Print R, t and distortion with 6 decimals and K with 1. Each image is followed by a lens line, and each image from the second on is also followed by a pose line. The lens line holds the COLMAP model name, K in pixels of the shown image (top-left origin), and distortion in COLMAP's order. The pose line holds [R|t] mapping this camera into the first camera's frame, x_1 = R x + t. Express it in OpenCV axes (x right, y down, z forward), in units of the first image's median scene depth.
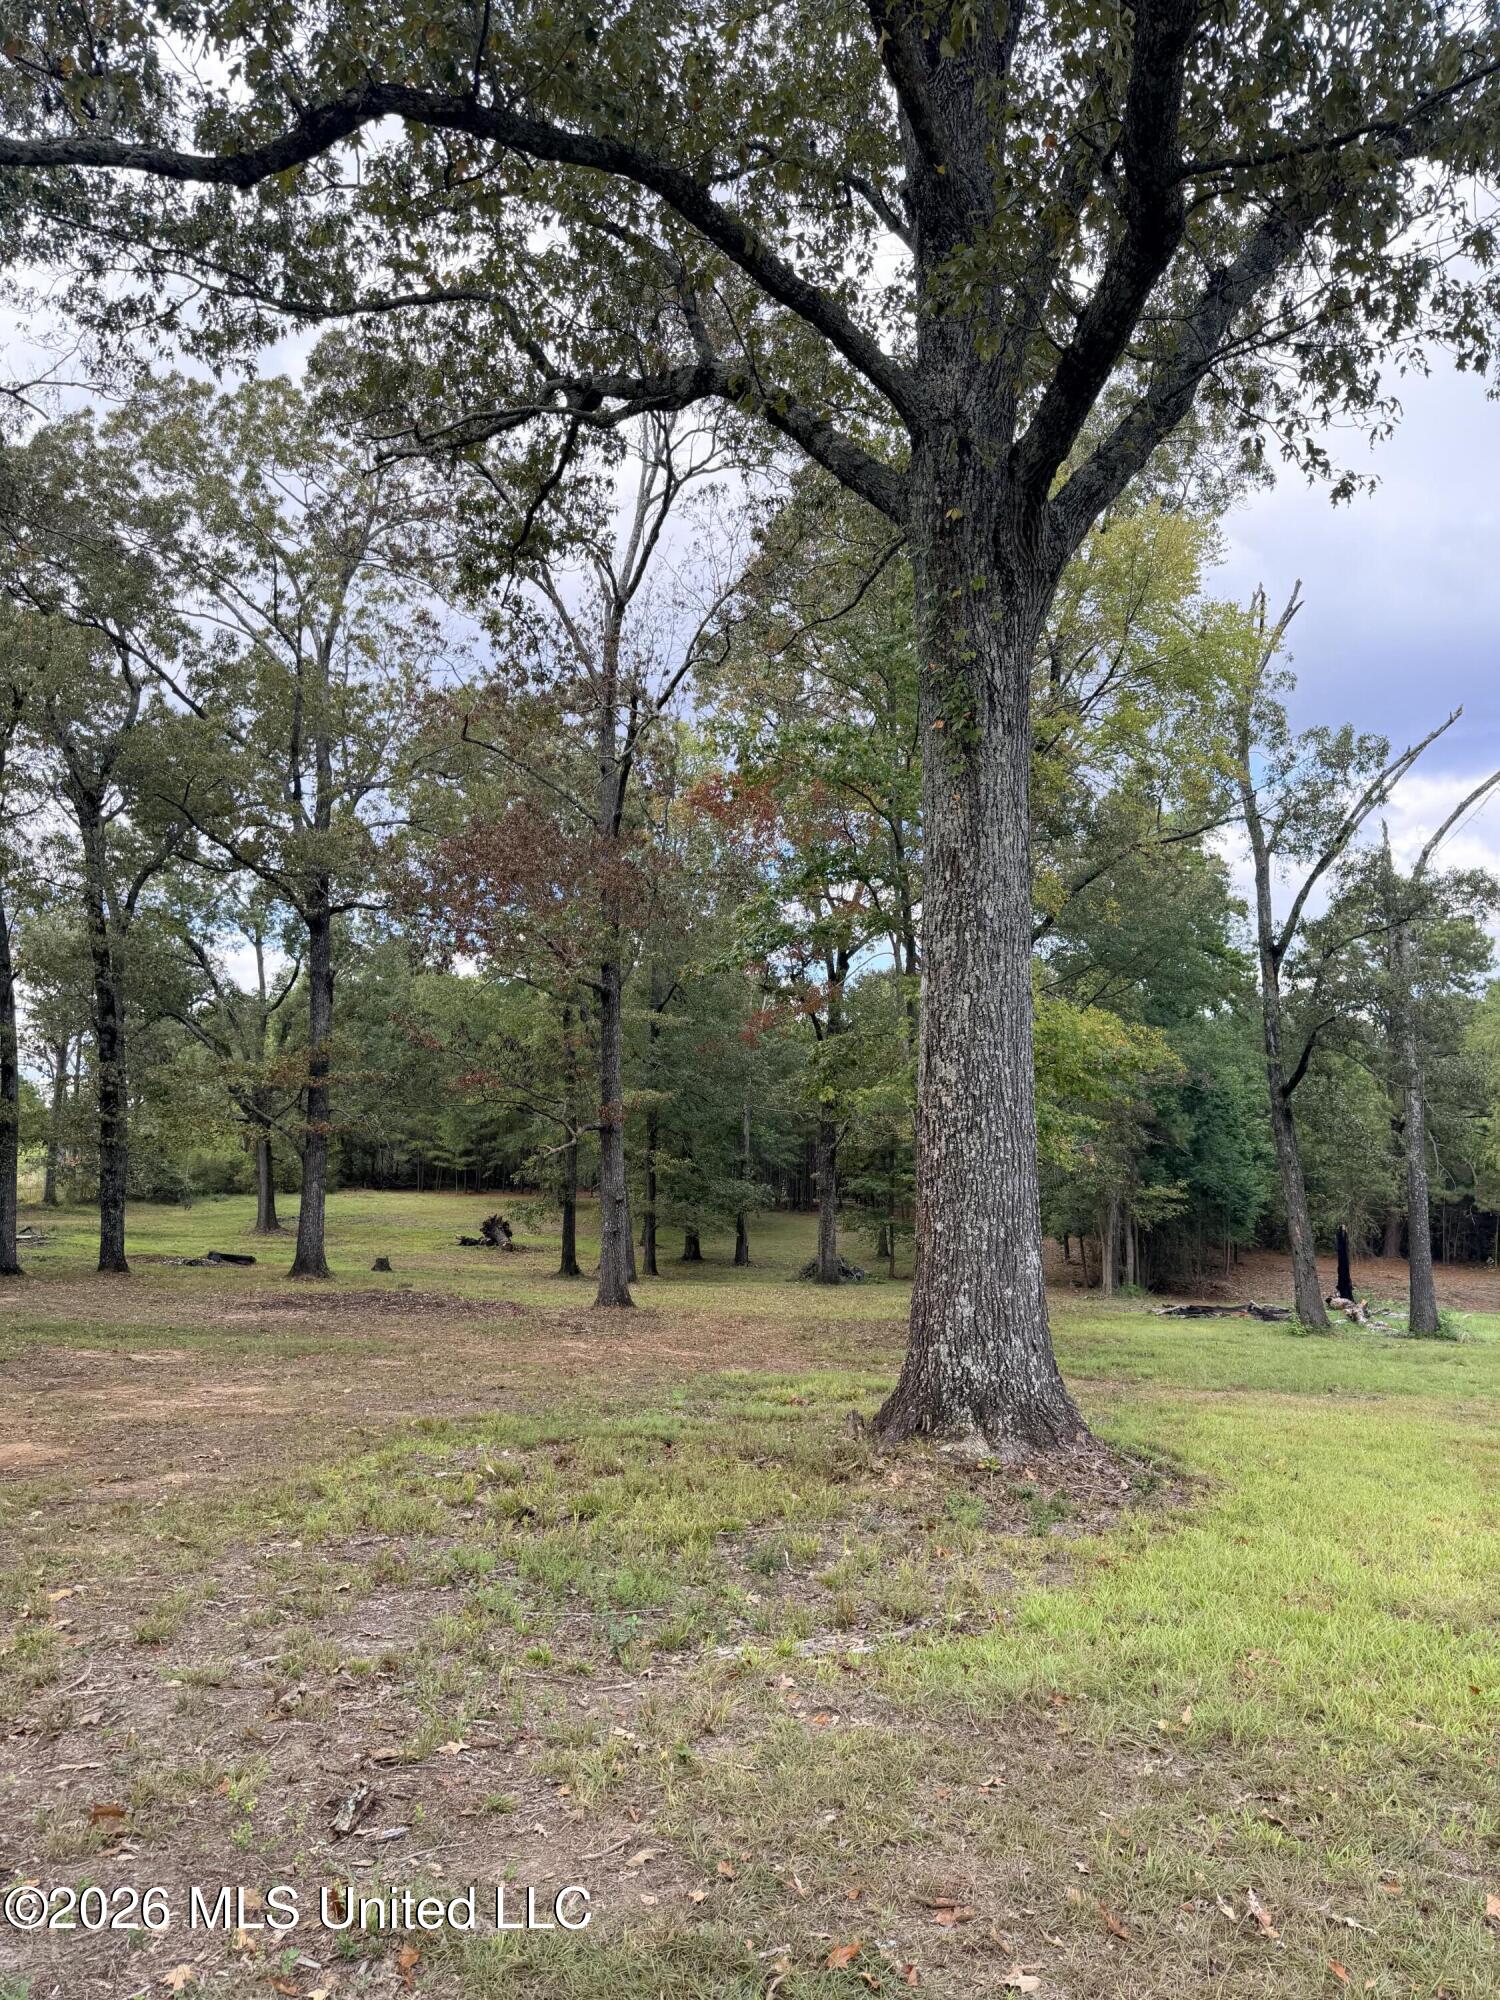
lens RADIAL K [[1426.2, 0, 748.4], [0, 1426.2, 989.4], [0, 0, 1]] dist [0.128208, -0.171785]
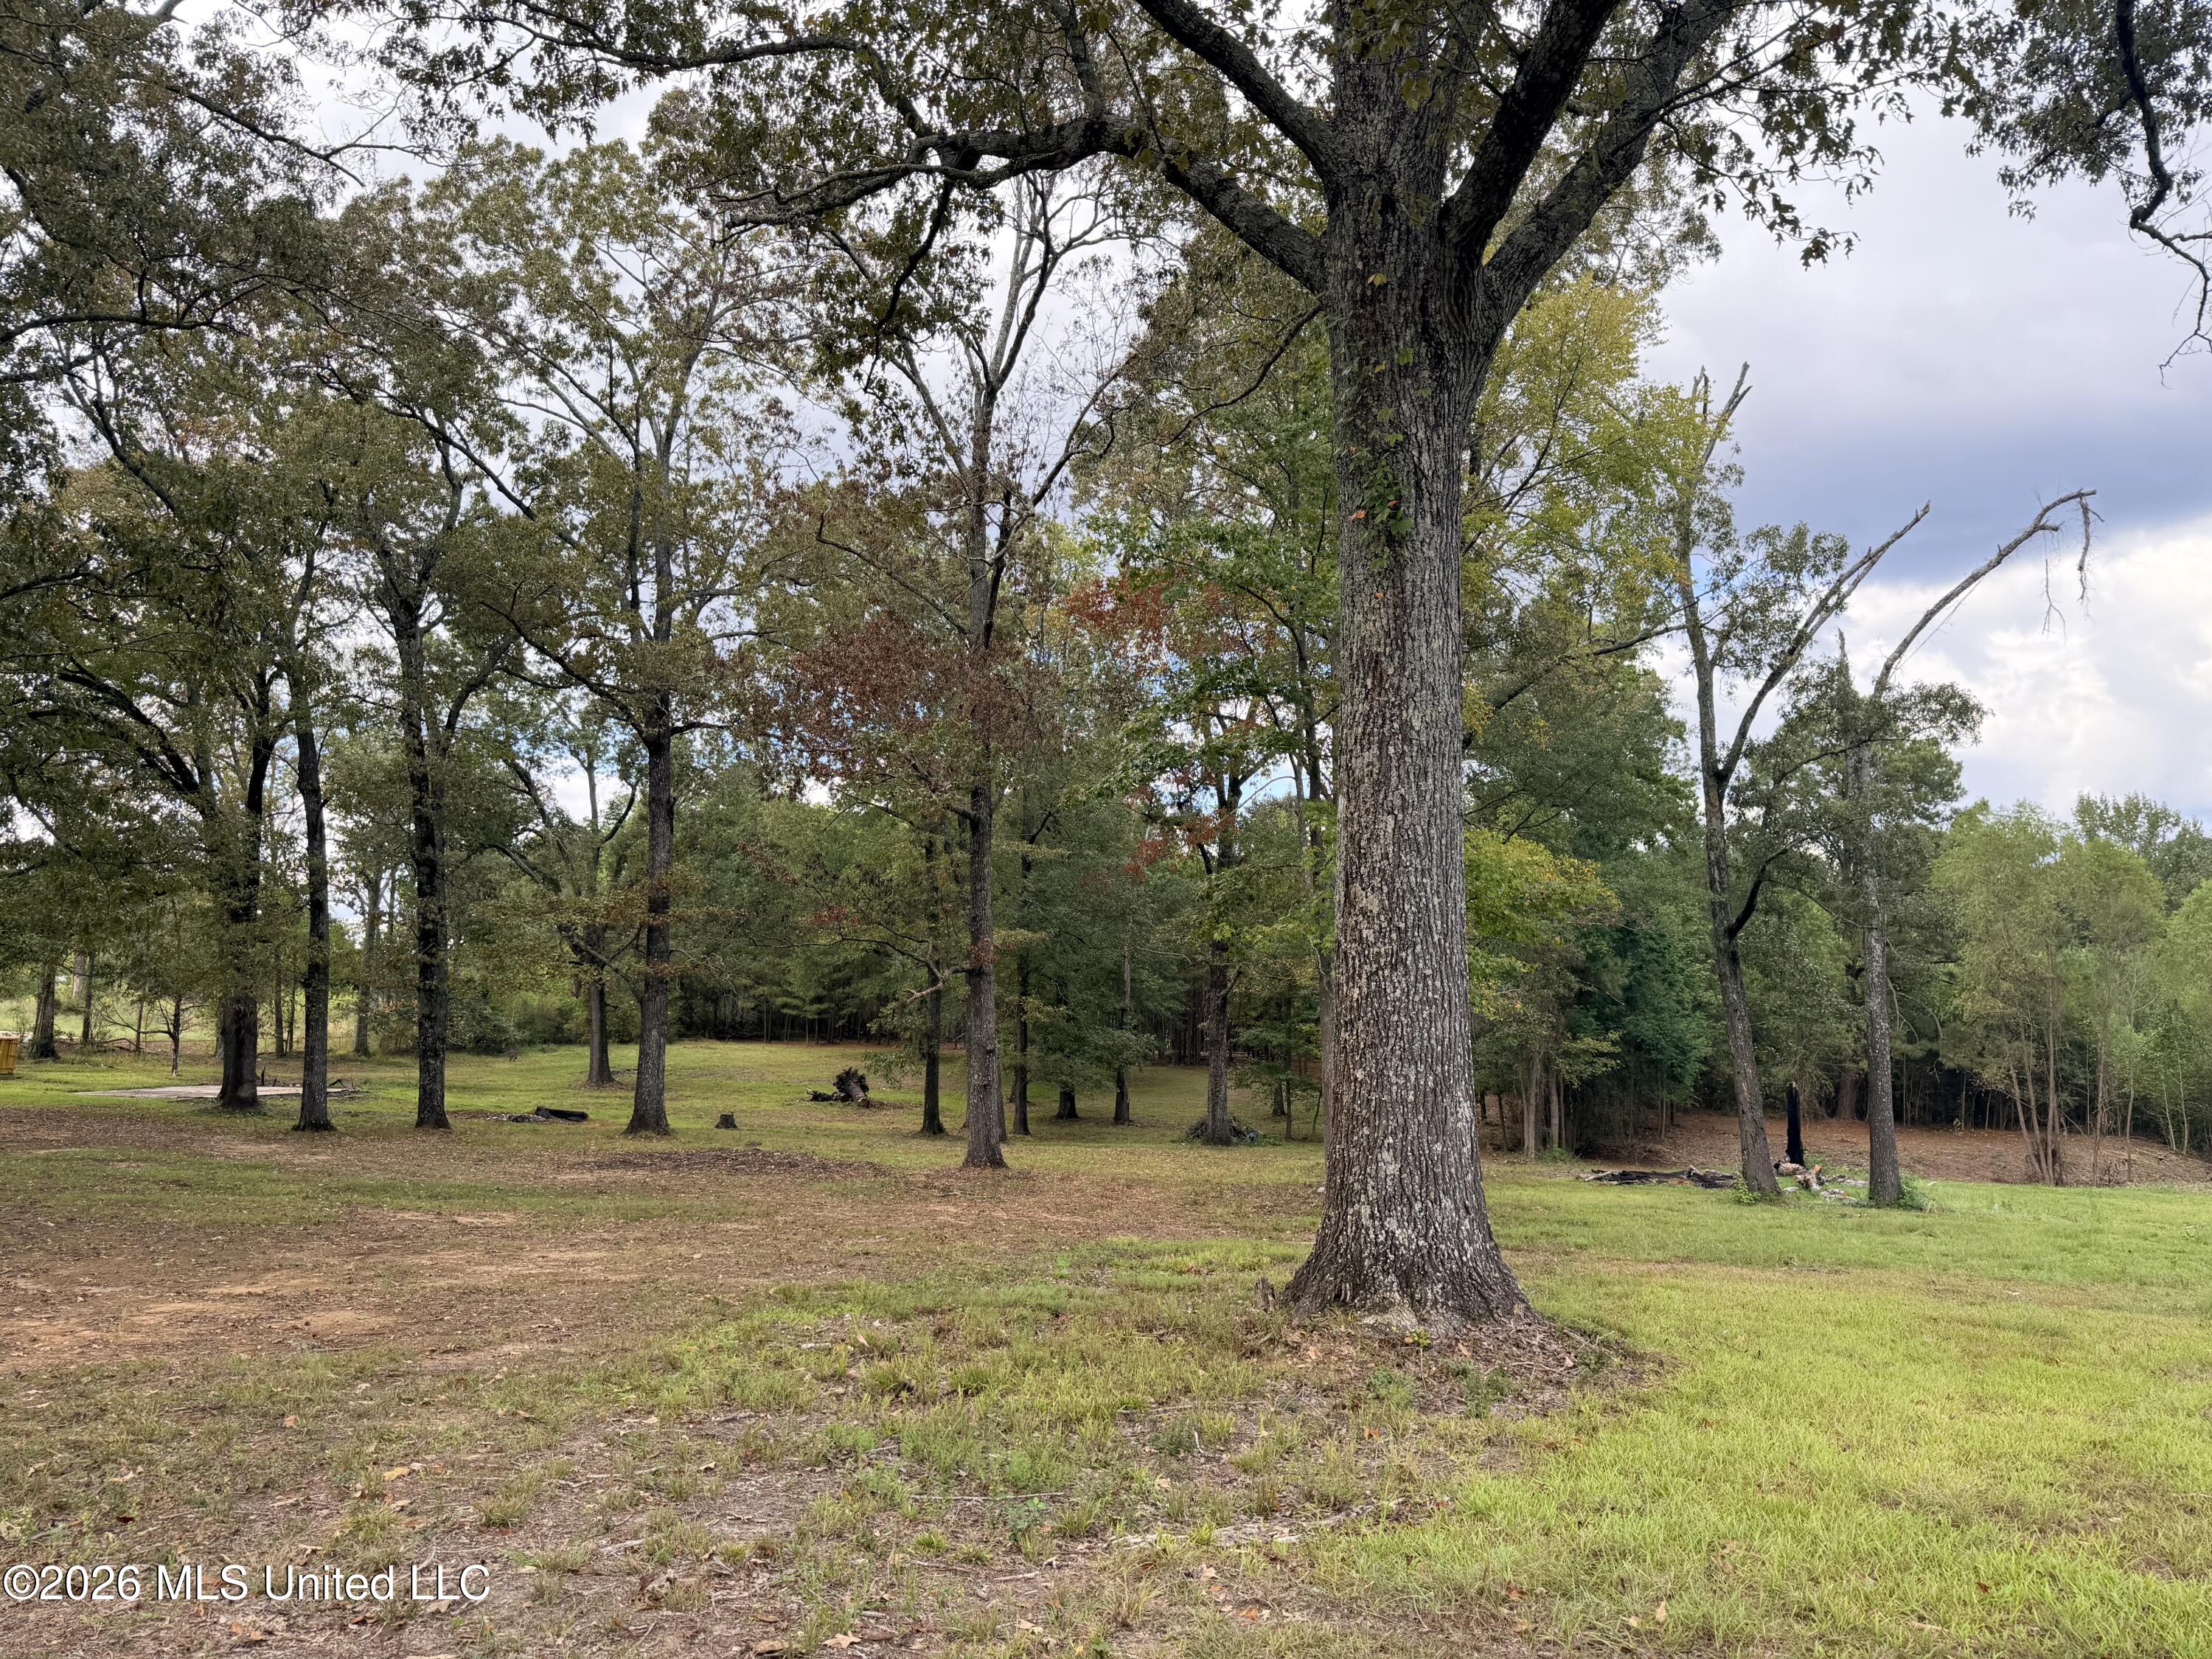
lens RADIAL K [[1577.4, 0, 1105.6], [0, 1577.4, 825.0], [0, 0, 1]] dist [0.128208, -0.171785]
pose [[0.999922, 0.001140, -0.012446, -0.004611], [-0.001115, 0.999997, 0.001969, 0.002579], [0.012448, -0.001955, 0.999921, 0.001896]]
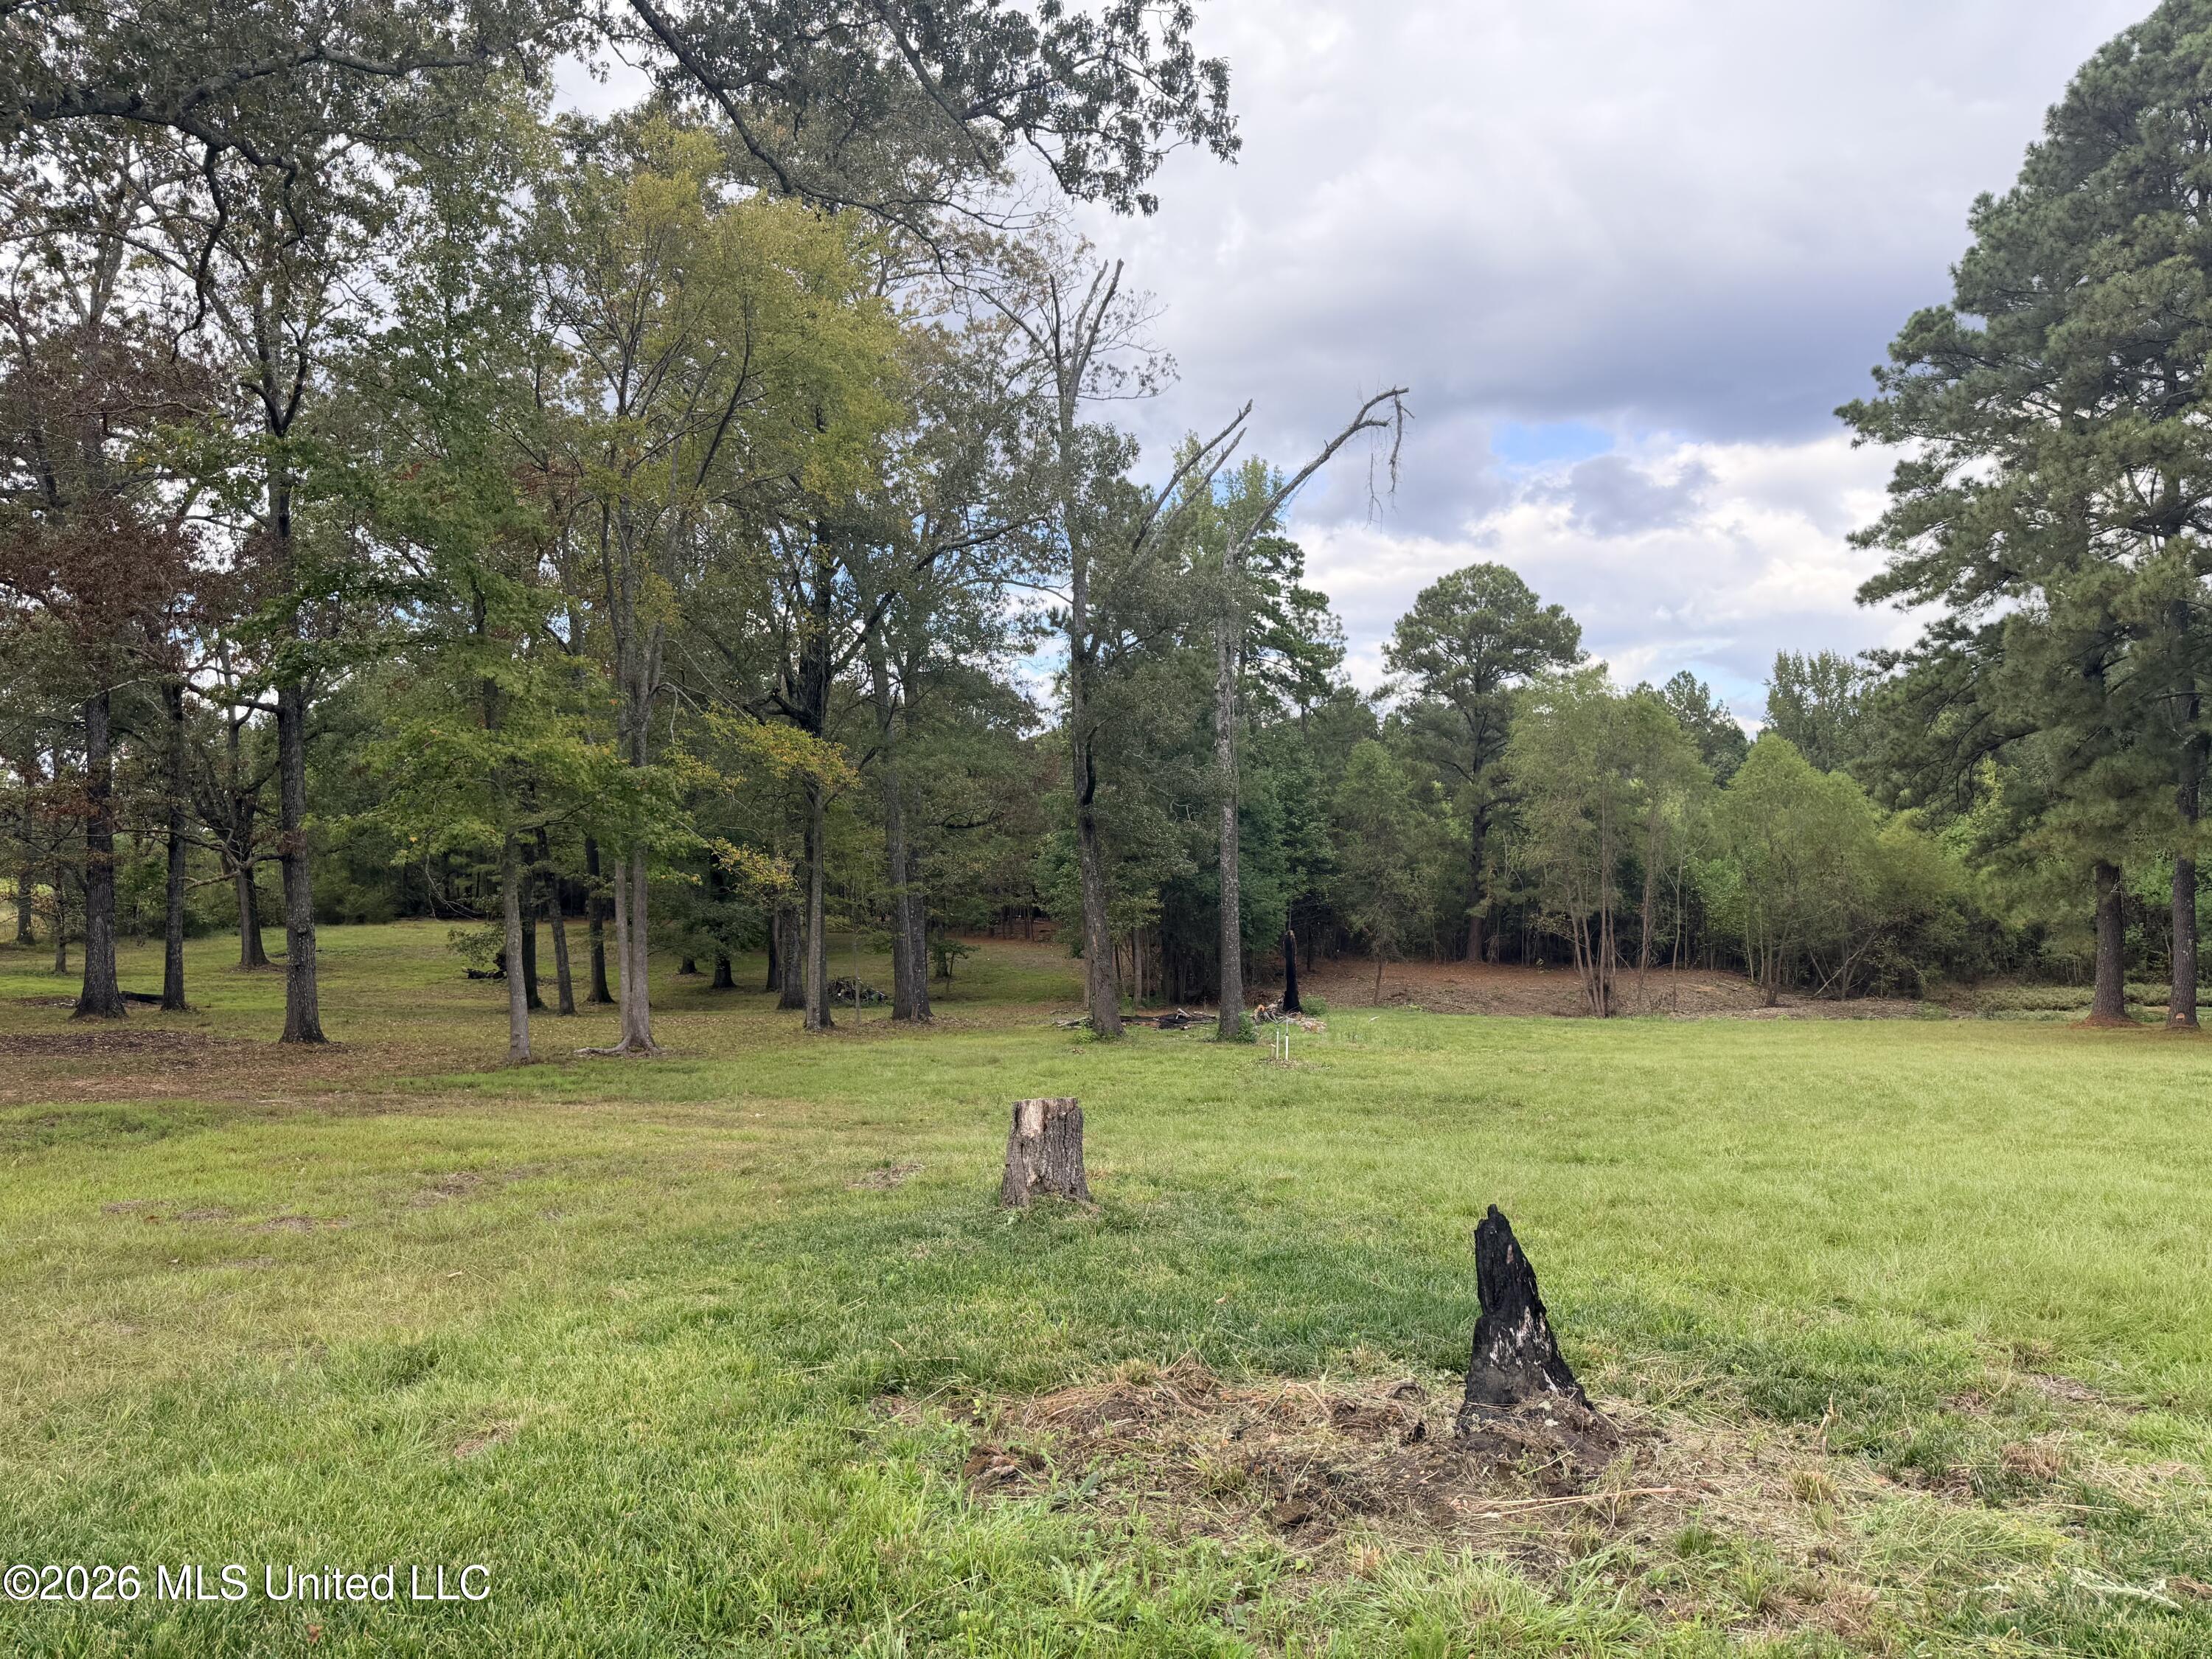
lens RADIAL K [[1577.4, 0, 1105.6], [0, 1577.4, 825.0], [0, 0, 1]] dist [0.128208, -0.171785]
pose [[0.996951, -0.019039, 0.075677, 0.209511], [0.012330, 0.996031, 0.088148, -0.004808], [-0.077055, -0.086946, 0.993228, -0.045117]]
